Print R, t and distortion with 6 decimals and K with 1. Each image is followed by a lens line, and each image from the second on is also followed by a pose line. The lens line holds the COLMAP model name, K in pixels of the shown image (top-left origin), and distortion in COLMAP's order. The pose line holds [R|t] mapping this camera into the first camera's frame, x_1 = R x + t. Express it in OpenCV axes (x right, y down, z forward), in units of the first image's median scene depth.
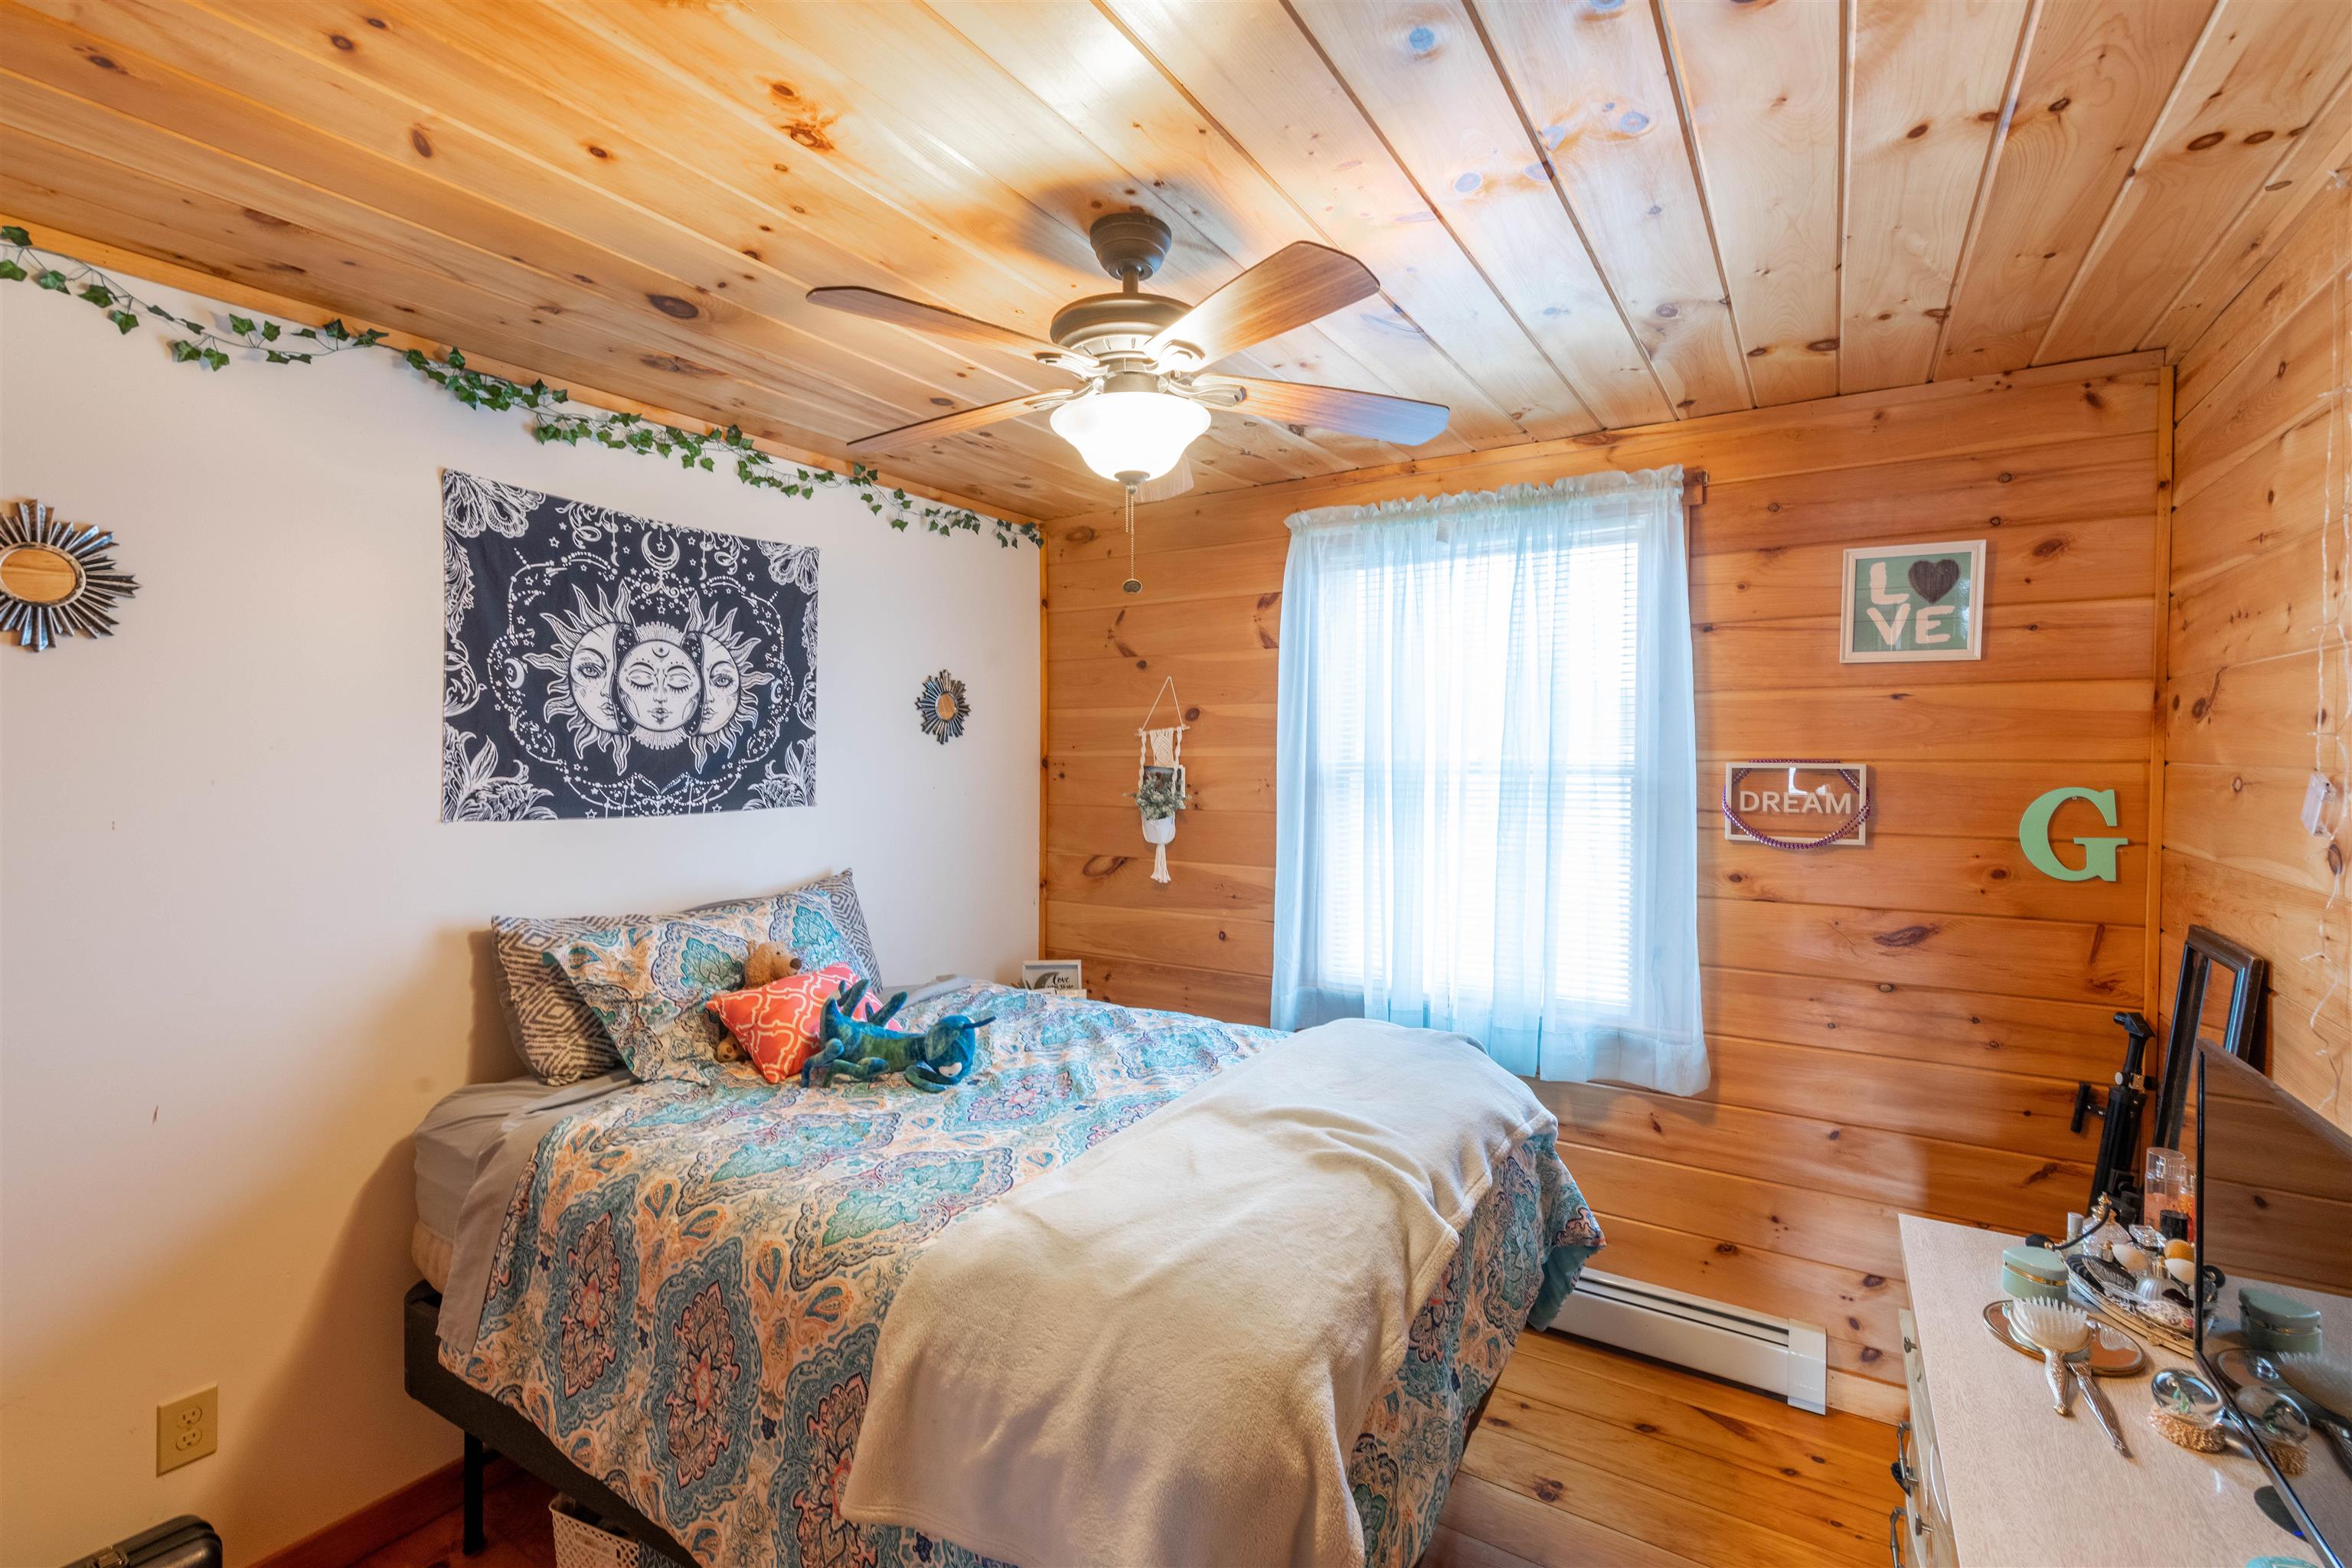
lens RADIAL K [[1032.9, 0, 1188.2], [0, 1032.9, 771.5], [0, 0, 1]] dist [0.001610, -0.000242]
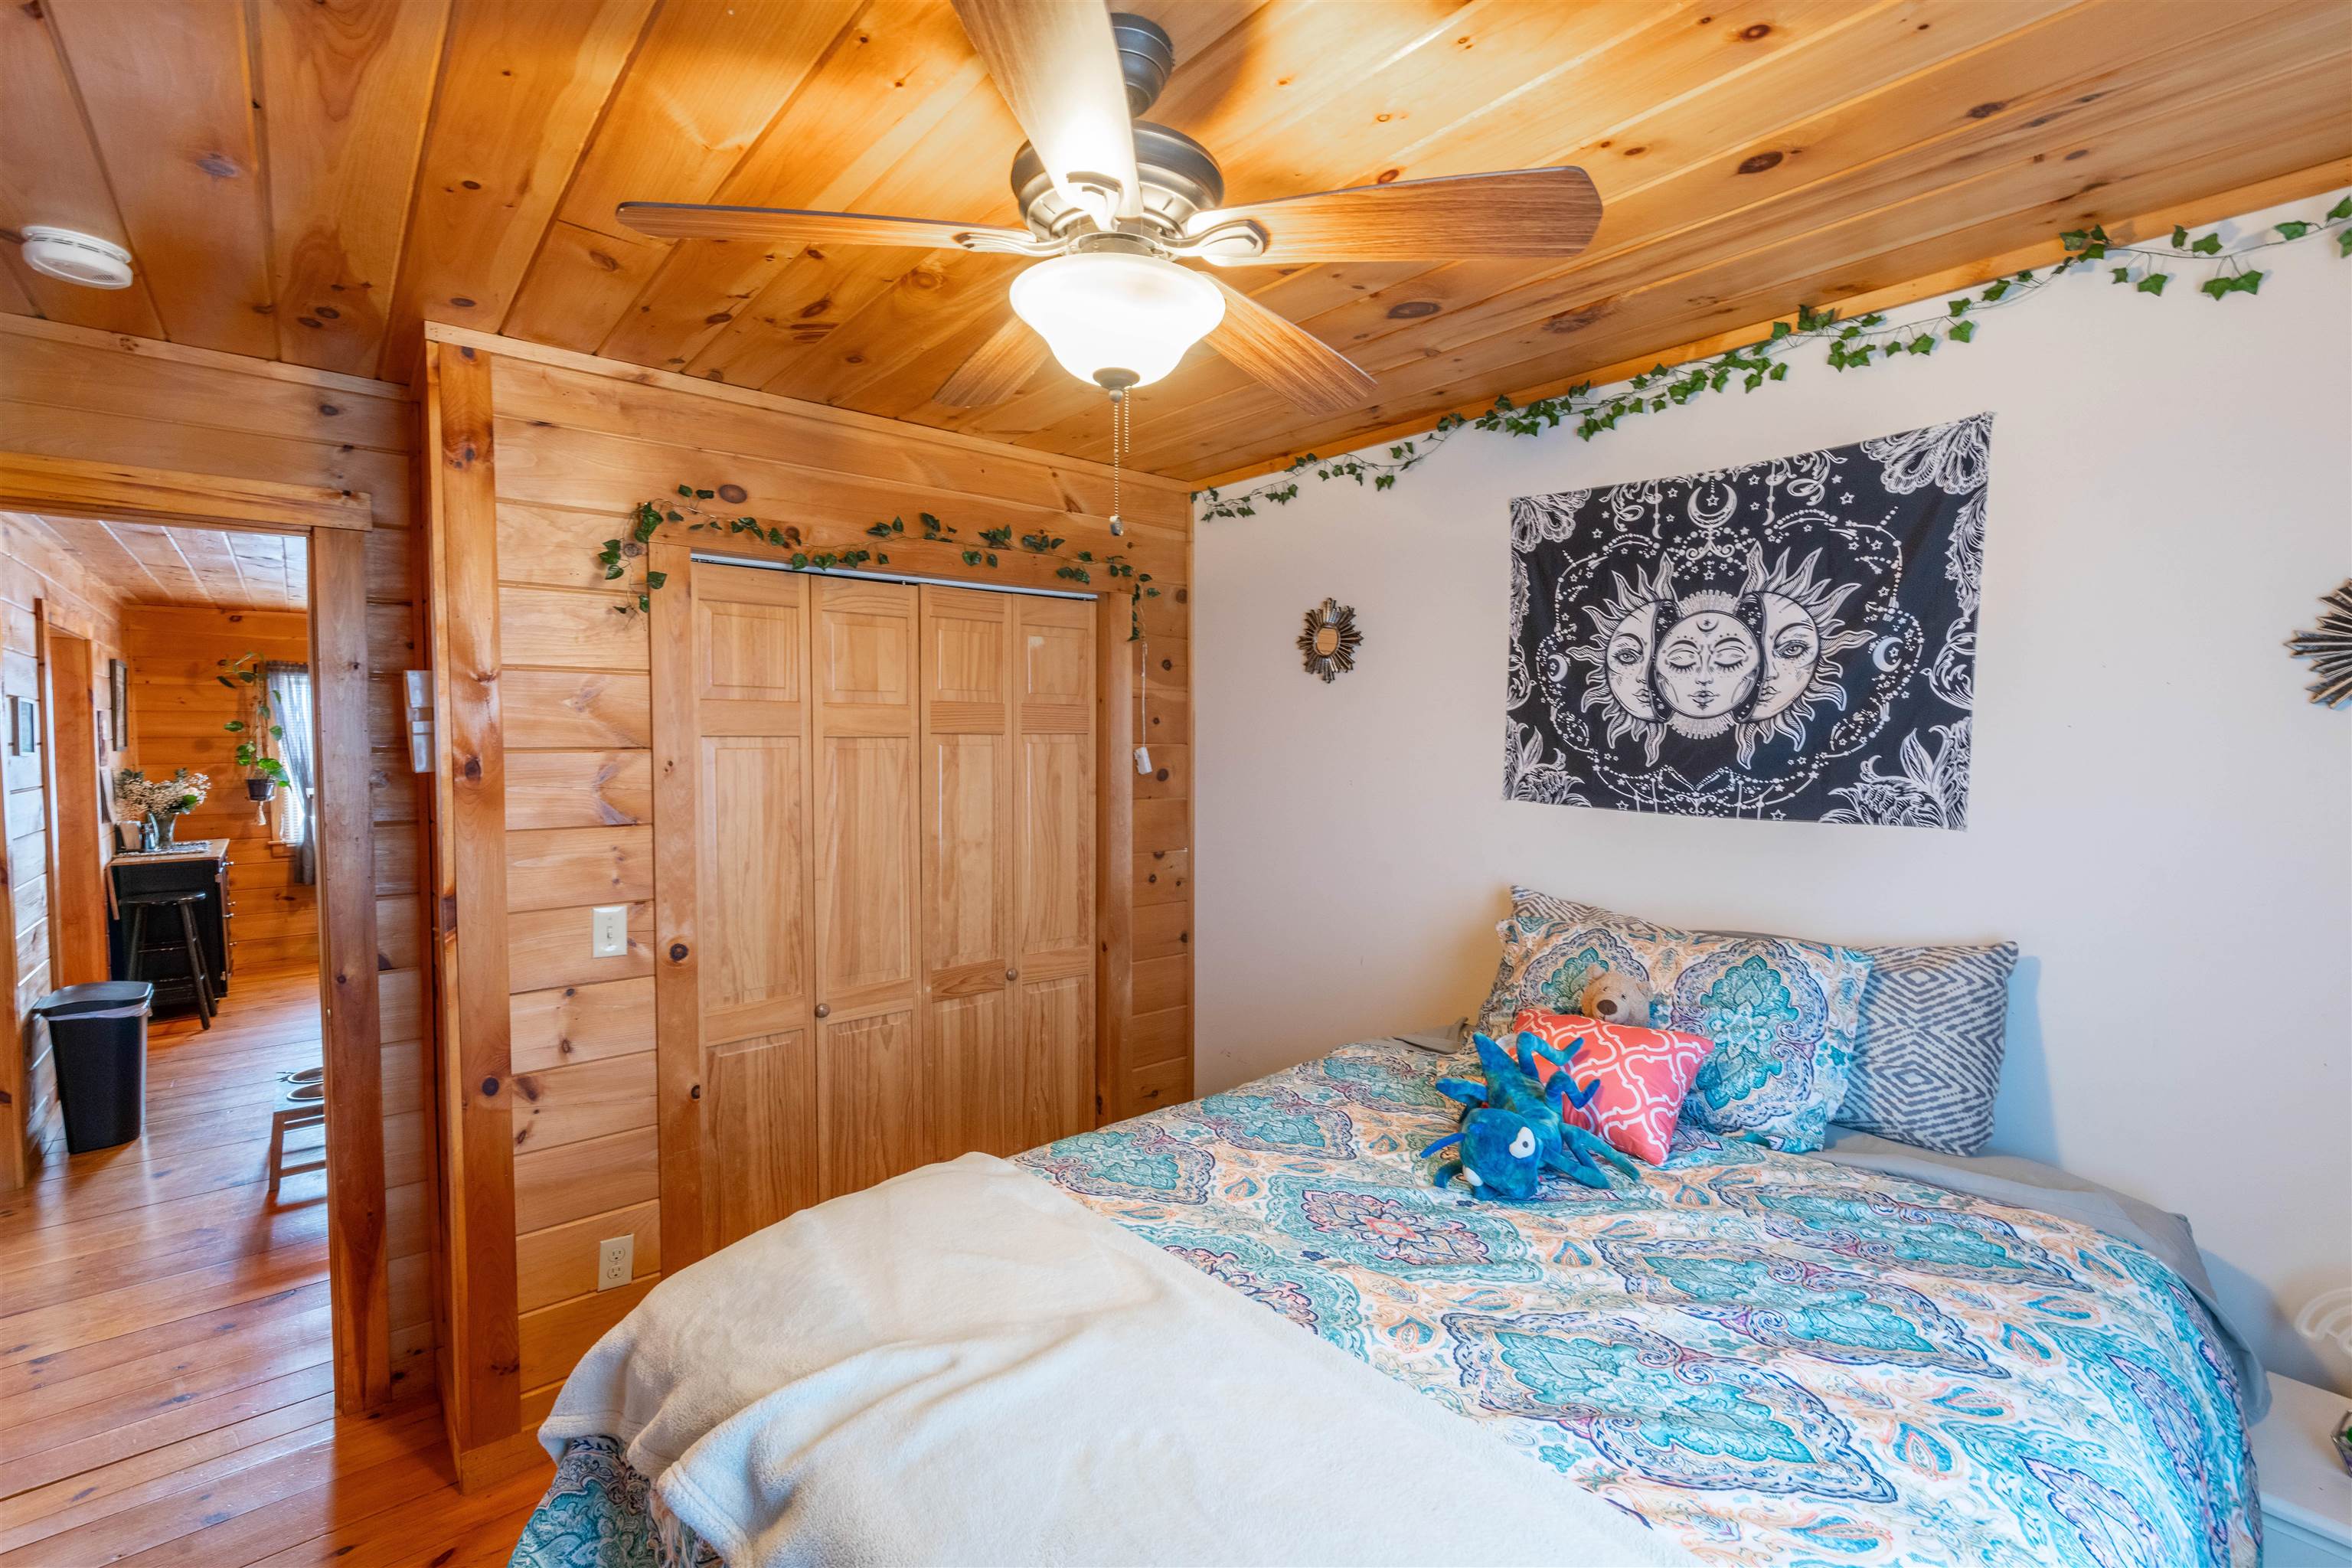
lens RADIAL K [[1032.9, 0, 1194.2], [0, 1032.9, 777.6], [0, 0, 1]] dist [0.001610, -0.000242]
pose [[-0.299791, 0.040285, -0.953154, 0.448578], [-0.021412, 0.998572, 0.048940, -0.022942], [0.953765, 0.035081, -0.298500, 0.877161]]
